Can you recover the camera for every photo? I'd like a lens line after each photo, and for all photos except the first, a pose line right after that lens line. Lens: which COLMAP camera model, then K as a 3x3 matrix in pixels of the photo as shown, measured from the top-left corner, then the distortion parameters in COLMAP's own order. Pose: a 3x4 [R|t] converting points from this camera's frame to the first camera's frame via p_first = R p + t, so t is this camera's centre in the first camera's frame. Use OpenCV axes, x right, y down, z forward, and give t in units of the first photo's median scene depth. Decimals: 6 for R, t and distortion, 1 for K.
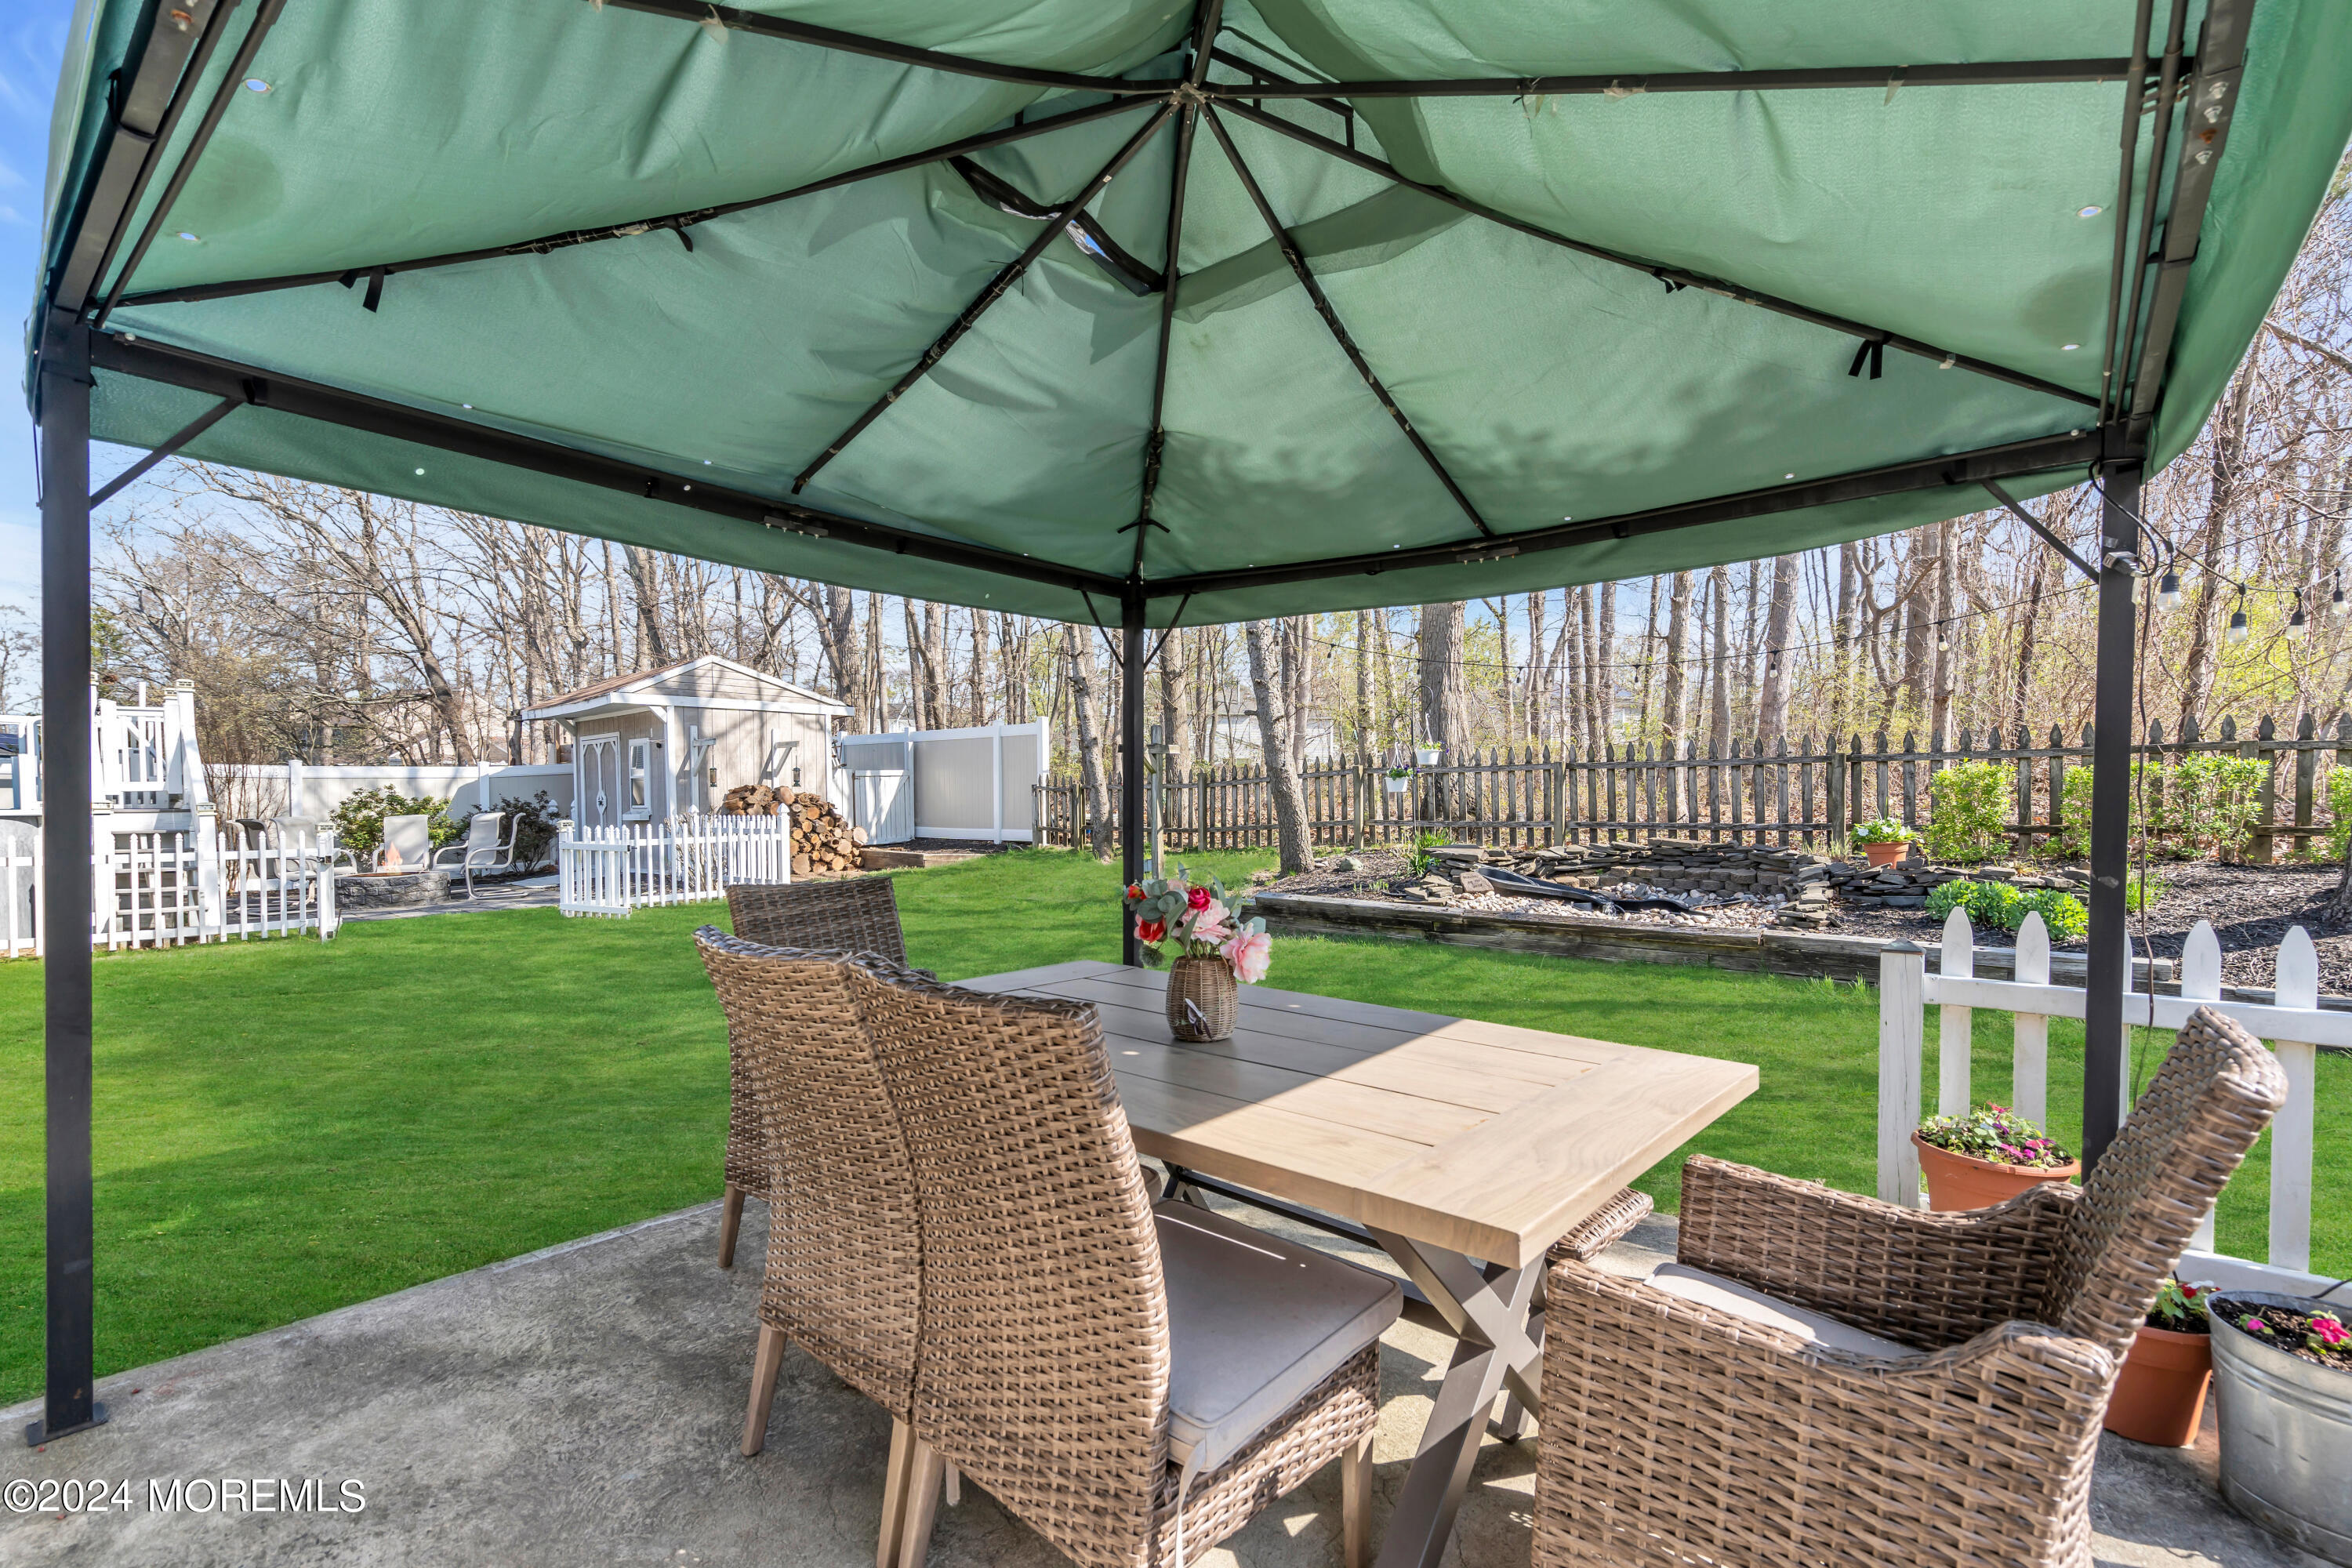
lens RADIAL K [[1045.9, 0, 1168.9], [0, 1045.9, 778.8], [0, 0, 1]] dist [0.004447, 0.000167]
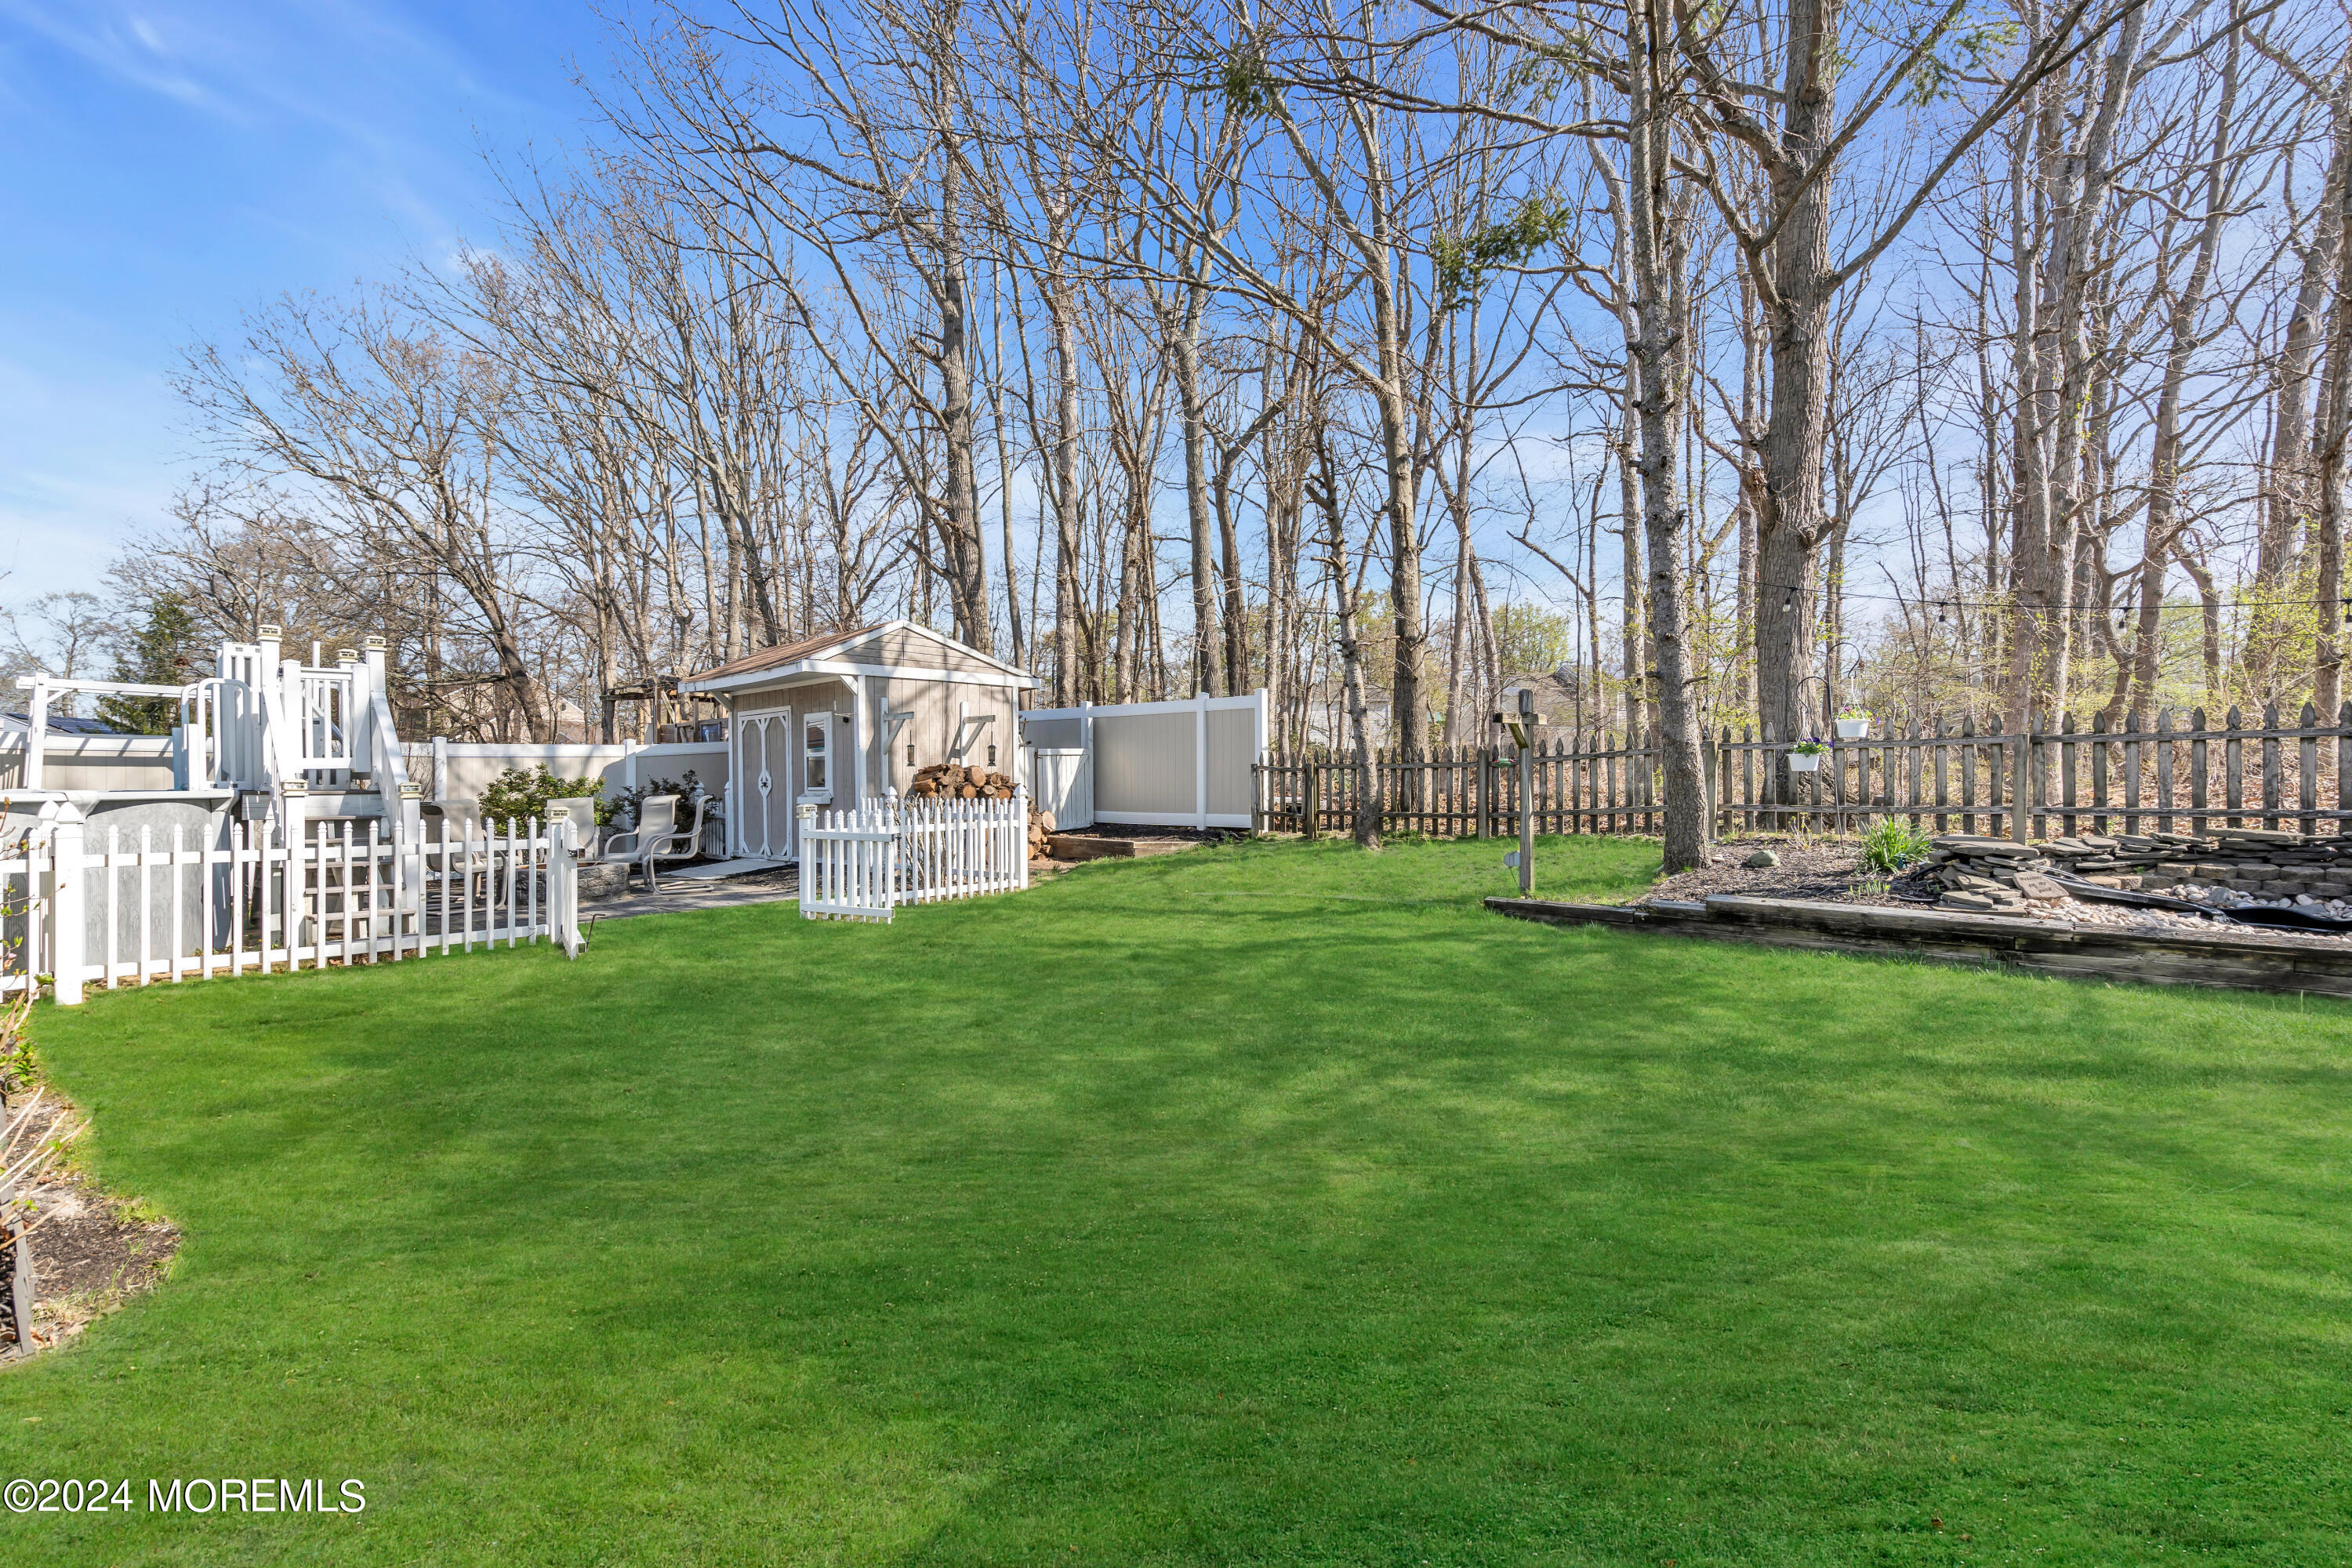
lens RADIAL K [[1026.3, 0, 1167.3], [0, 1026.3, 763.7], [0, 0, 1]] dist [0.001440, 0.000492]
pose [[0.999844, -0.000328, -0.017636, -0.196848], [0.000351, 0.999999, 0.001344, 0.004410], [0.017636, -0.001350, 0.999844, 0.131694]]
